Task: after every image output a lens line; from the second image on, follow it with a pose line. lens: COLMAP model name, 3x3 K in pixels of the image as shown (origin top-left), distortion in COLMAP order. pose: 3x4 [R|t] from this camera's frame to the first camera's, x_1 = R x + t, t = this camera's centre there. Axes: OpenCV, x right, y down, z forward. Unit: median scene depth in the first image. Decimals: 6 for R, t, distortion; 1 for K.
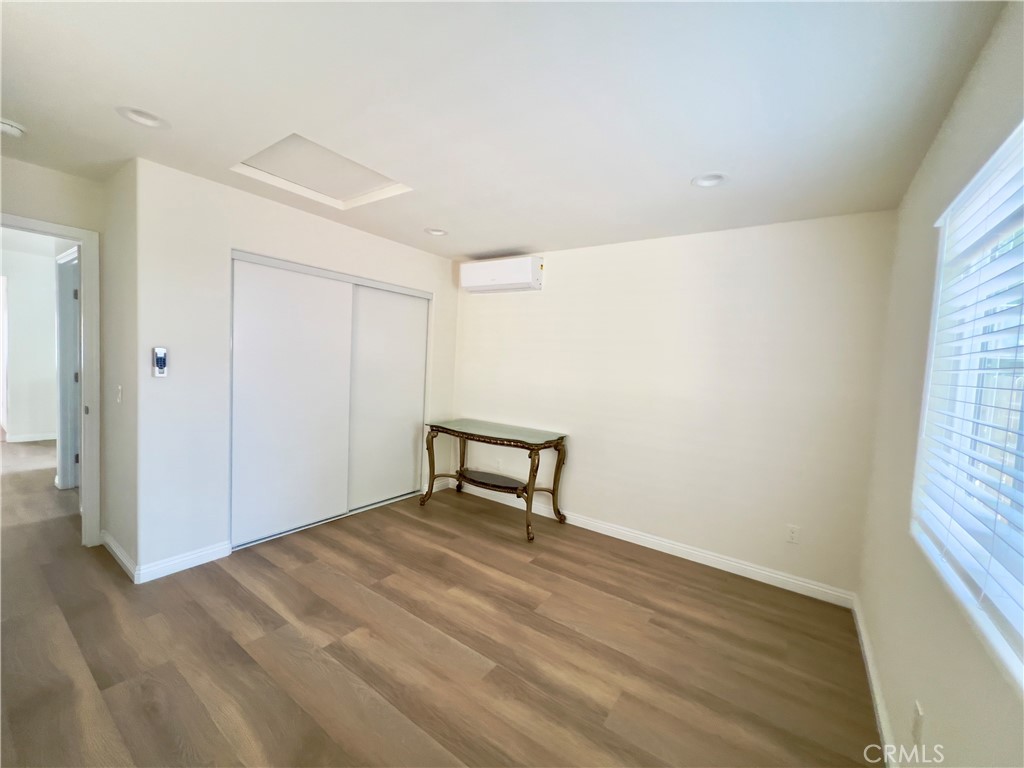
lens RADIAL K [[410.0, 0, 511.9], [0, 410.0, 383.7], [0, 0, 1]] dist [-0.000479, 0.001147]
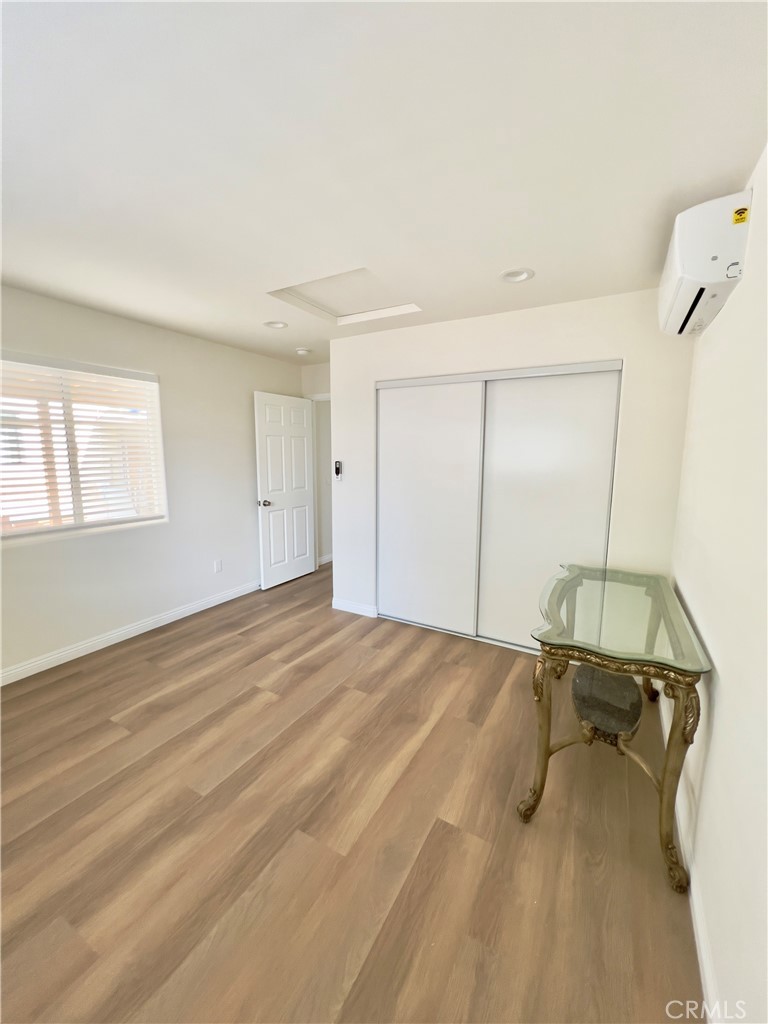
lens RADIAL K [[410.0, 0, 381.5], [0, 410.0, 510.0], [0, 0, 1]] dist [-0.000479, 0.001147]
pose [[0.089723, 0.088819, -0.991998, 0.619472], [-0.058956, 0.994743, 0.083732, -0.040554], [0.994220, 0.050972, 0.094488, 0.923951]]
